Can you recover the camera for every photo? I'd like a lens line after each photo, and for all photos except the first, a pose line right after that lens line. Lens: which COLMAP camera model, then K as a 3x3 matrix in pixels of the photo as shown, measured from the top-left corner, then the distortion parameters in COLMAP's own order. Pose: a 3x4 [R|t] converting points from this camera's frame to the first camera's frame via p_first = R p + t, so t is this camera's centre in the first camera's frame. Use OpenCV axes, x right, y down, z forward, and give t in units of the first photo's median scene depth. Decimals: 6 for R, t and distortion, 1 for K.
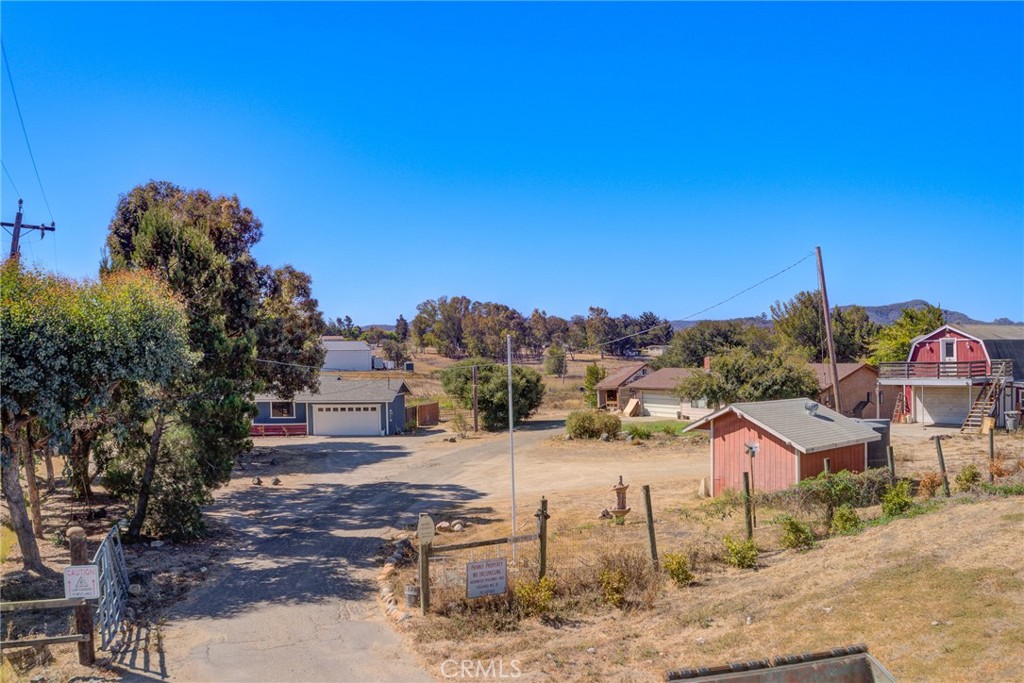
lens RADIAL K [[822.2, 0, 509.8], [0, 822.2, 346.7], [0, 0, 1]] dist [-0.258648, 0.088292]
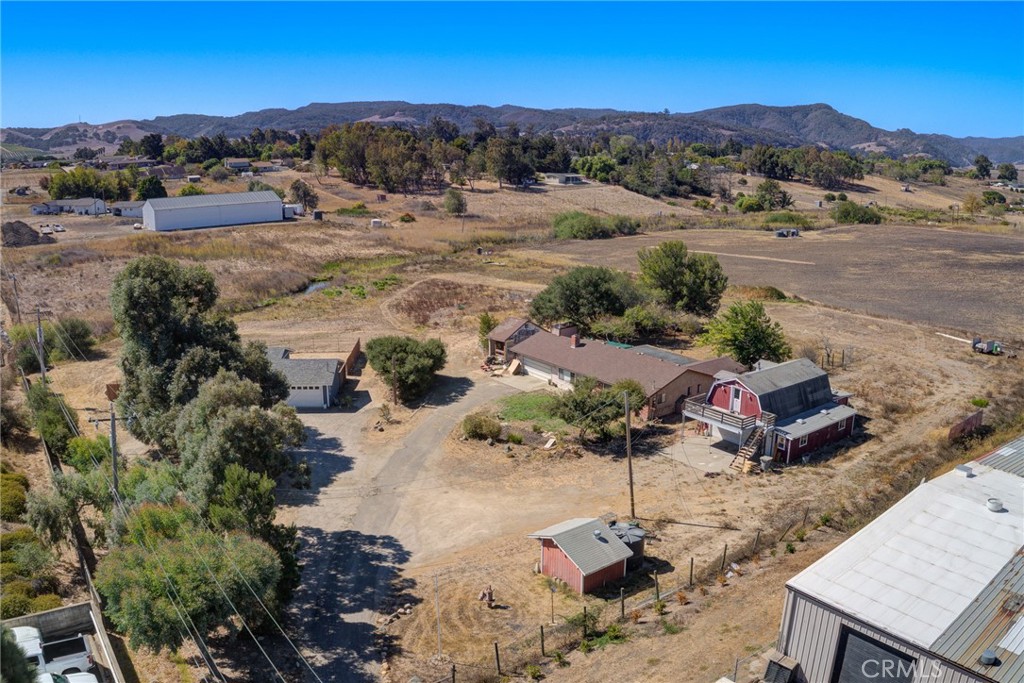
lens RADIAL K [[822.2, 0, 509.8], [0, 822.2, 346.7], [0, 0, 1]] dist [-0.258648, 0.088292]
pose [[0.992486, -0.006413, 0.122192, -0.016439], [-0.025978, 0.964816, 0.261640, -0.297242], [-0.119571, -0.262849, 0.957399, -0.234404]]
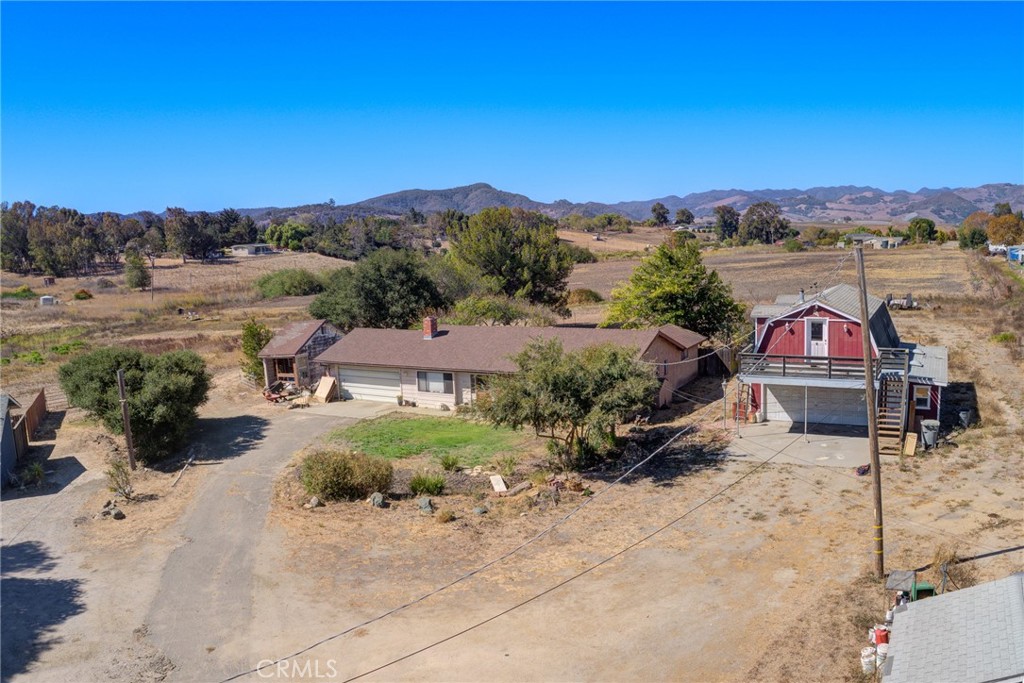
lens RADIAL K [[818.8, 0, 507.8], [0, 818.8, 345.1], [0, 0, 1]] dist [-0.260403, 0.085415]
pose [[0.865053, -0.089497, 0.493634, -0.067220], [0.019686, 0.989257, 0.144857, -0.068675], [-0.501295, -0.115591, 0.857521, 0.292762]]
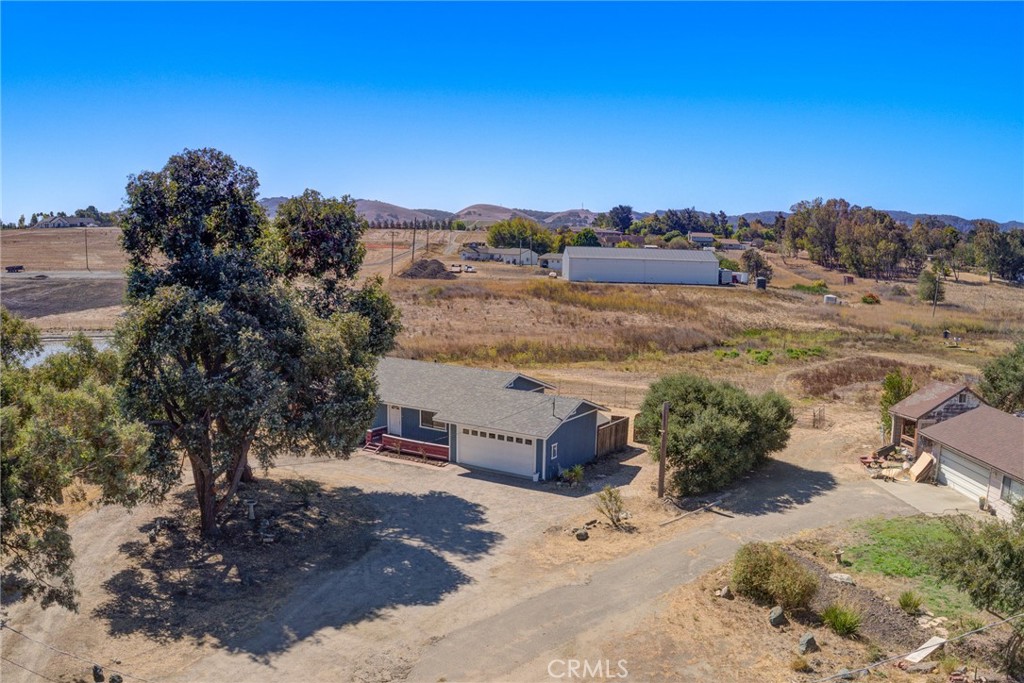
lens RADIAL K [[820.1, 0, 507.7], [0, 820.1, 344.3], [0, 0, 1]] dist [-0.256886, 0.081438]
pose [[0.884537, 0.096589, -0.456361, 0.124121], [-0.030633, 0.988244, 0.149787, -0.104336], [0.465464, -0.118513, 0.877096, 0.322675]]
